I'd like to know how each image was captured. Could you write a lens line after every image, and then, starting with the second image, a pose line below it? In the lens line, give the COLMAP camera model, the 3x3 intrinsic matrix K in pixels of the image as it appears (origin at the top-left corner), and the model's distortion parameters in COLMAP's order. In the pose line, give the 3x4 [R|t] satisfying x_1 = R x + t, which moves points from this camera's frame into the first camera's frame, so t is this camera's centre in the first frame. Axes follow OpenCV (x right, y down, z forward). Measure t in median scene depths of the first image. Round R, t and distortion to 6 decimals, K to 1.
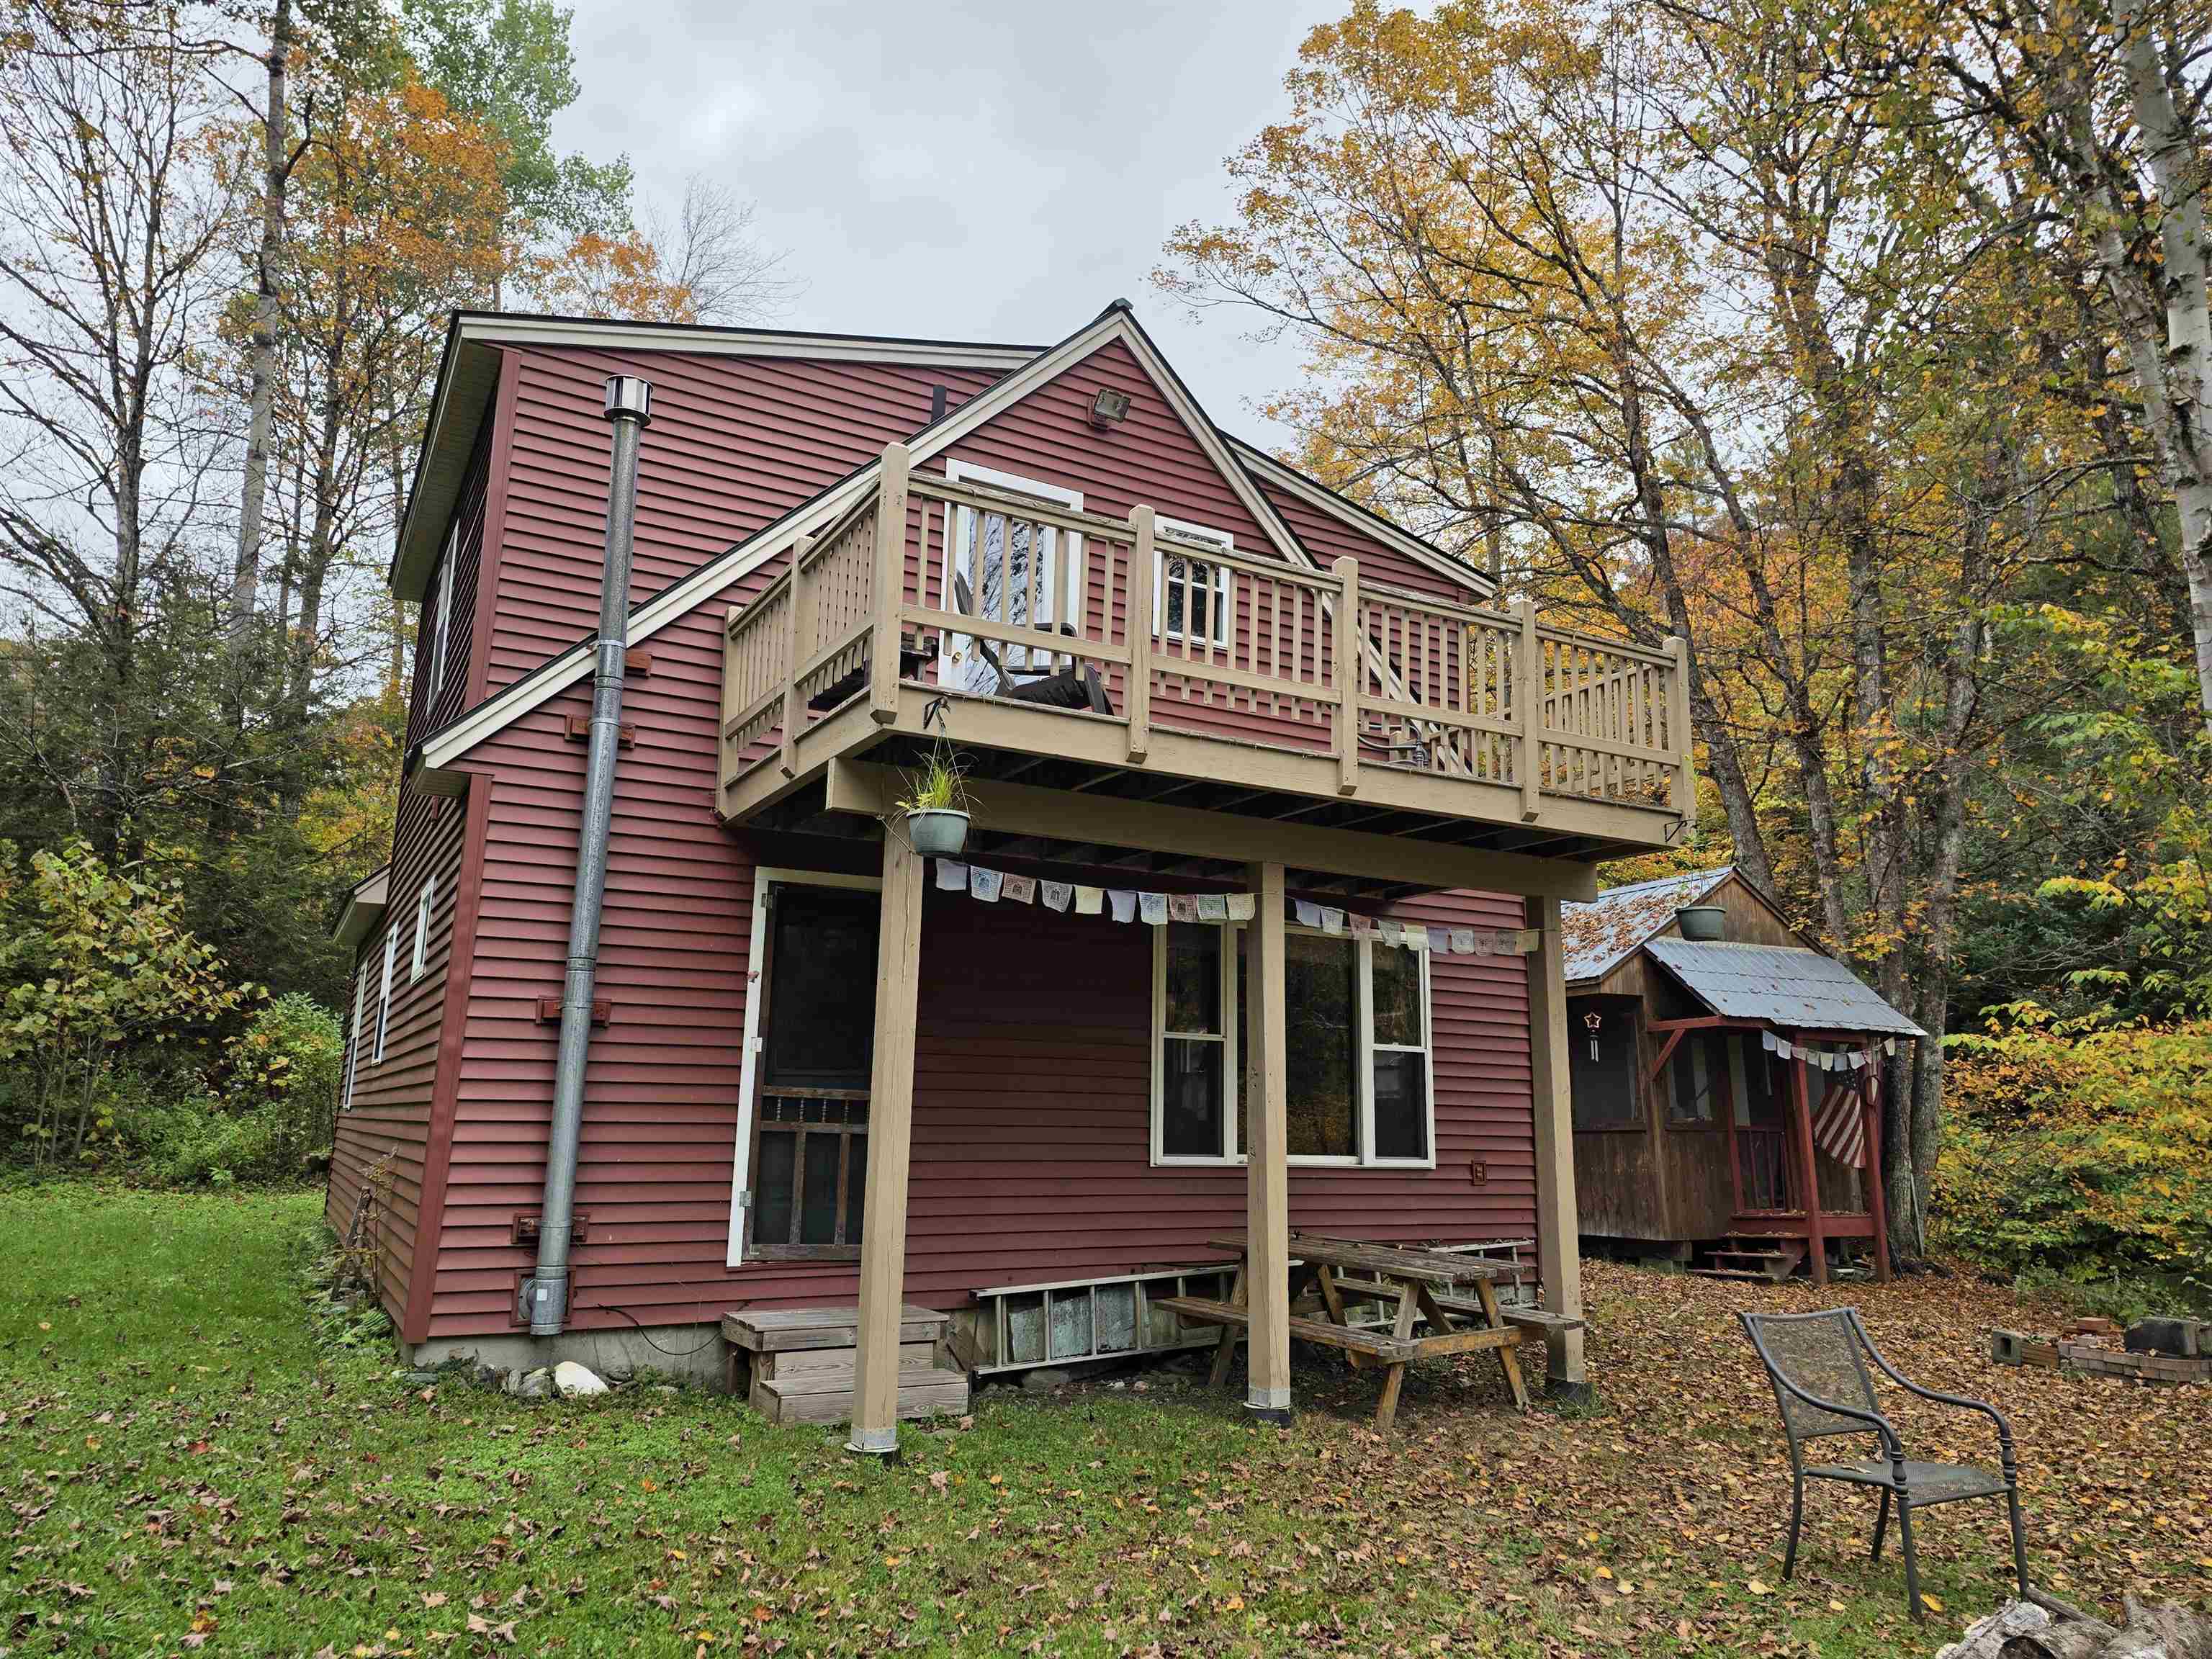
lens RADIAL K [[1487.3, 0, 1095.7], [0, 1487.3, 821.9], [0, 0, 1]] dist [0.074054, -0.048965]
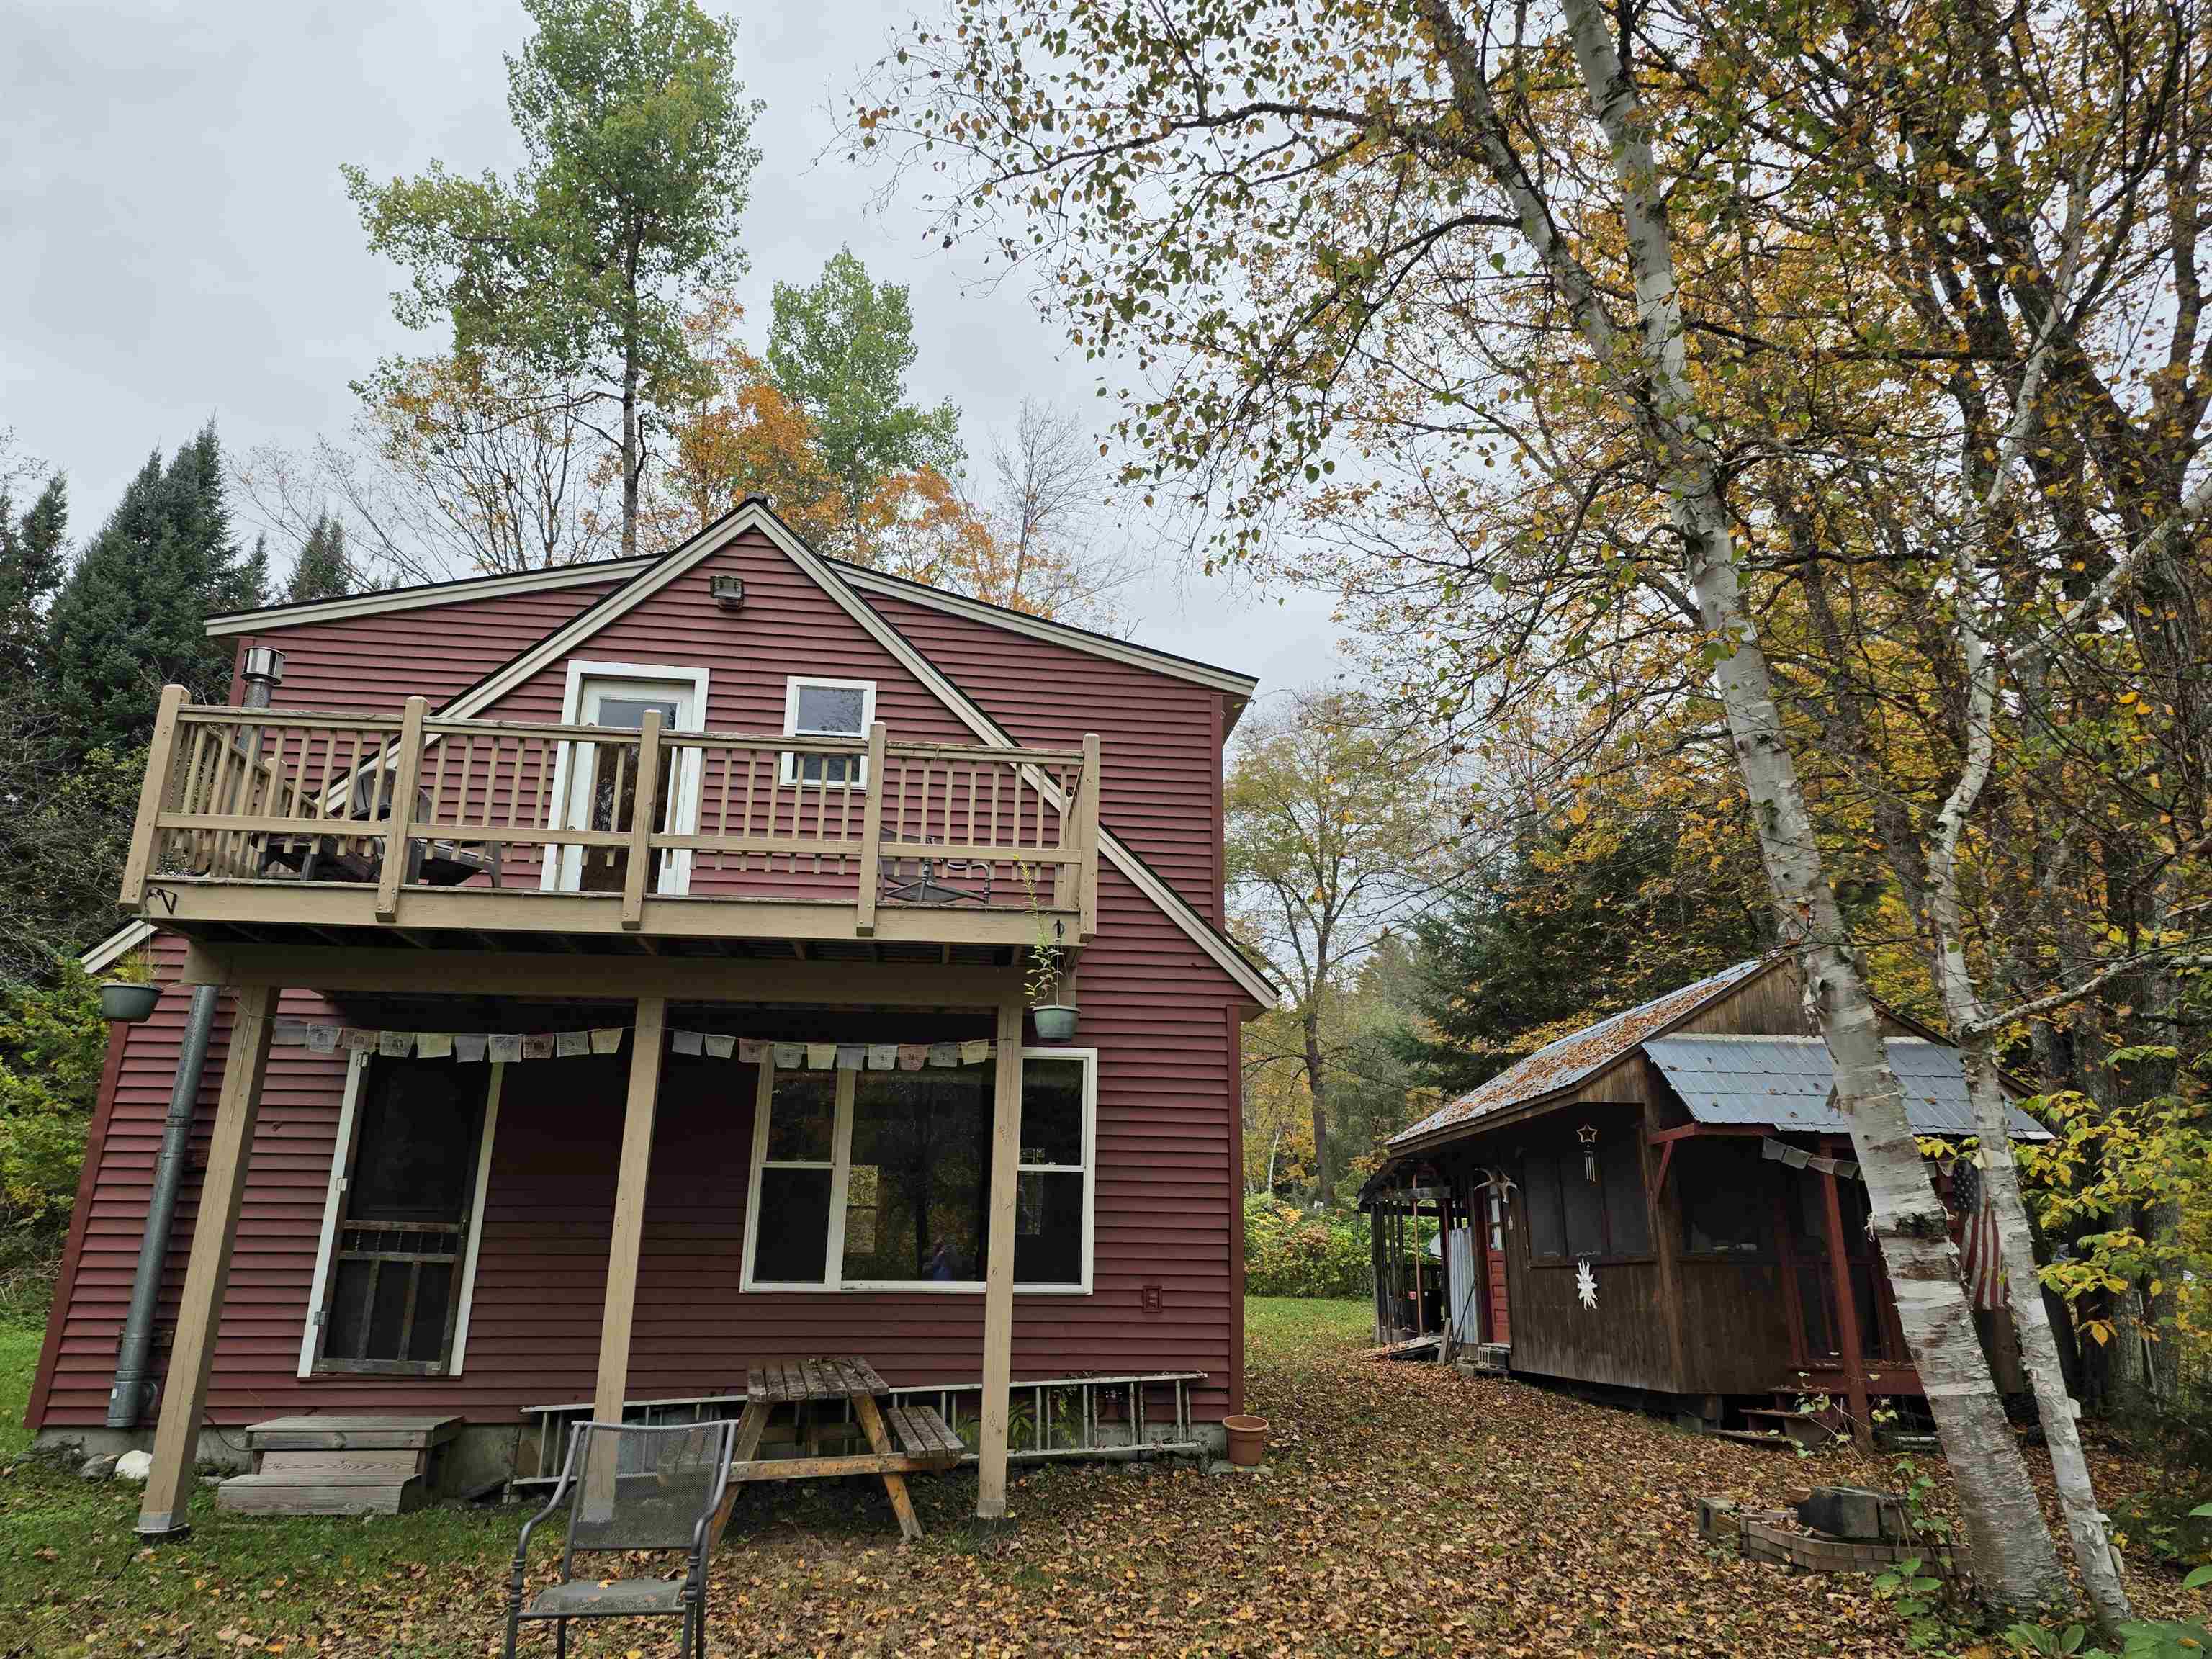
lens RADIAL K [[1487.3, 0, 1097.2], [0, 1487.3, 829.8], [0, 0, 1]] dist [0.074054, -0.048965]
pose [[0.916082, -0.115488, -0.384000, 0.765986], [0.081362, 0.991242, -0.104016, 0.042505], [0.392650, 0.064045, 0.917455, 0.117612]]
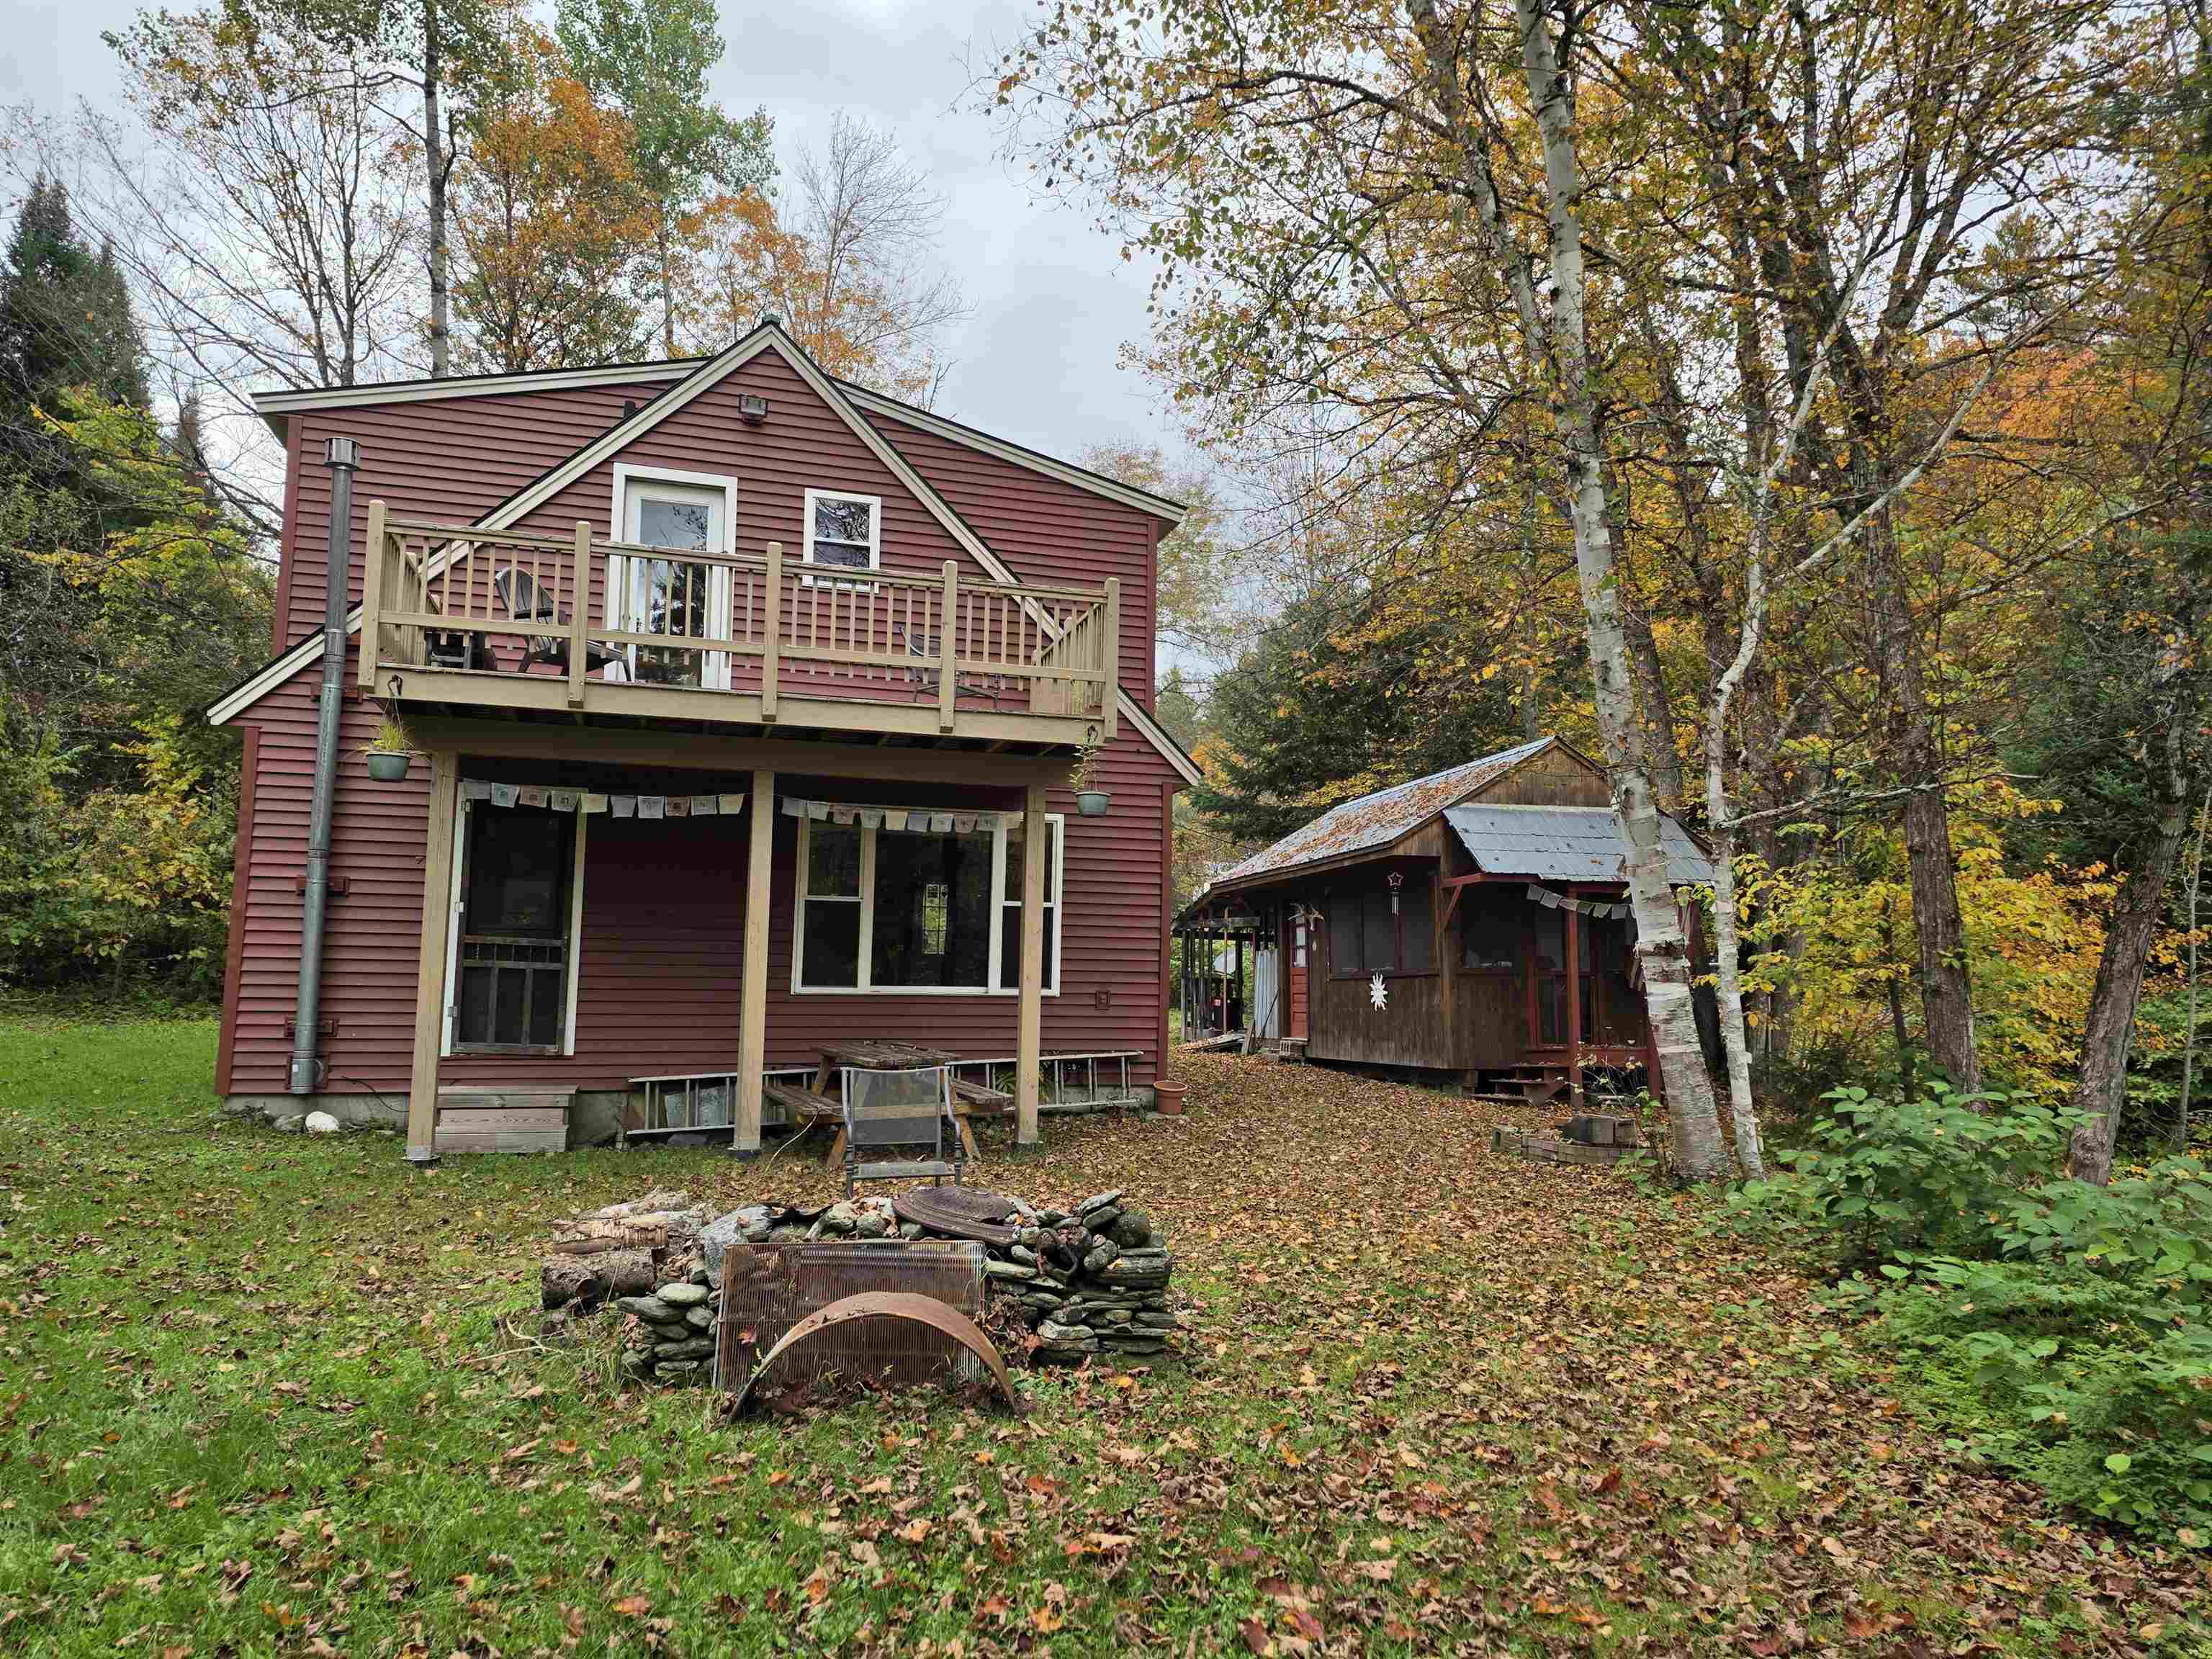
lens RADIAL K [[1487.3, 0, 1091.6], [0, 1487.3, 848.1], [0, 0, 1]] dist [0.074054, -0.048965]
pose [[0.972320, -0.021653, -0.232647, 0.663336], [0.045766, 0.994059, 0.098757, -0.020629], [0.229126, -0.106671, 0.967534, -0.237135]]
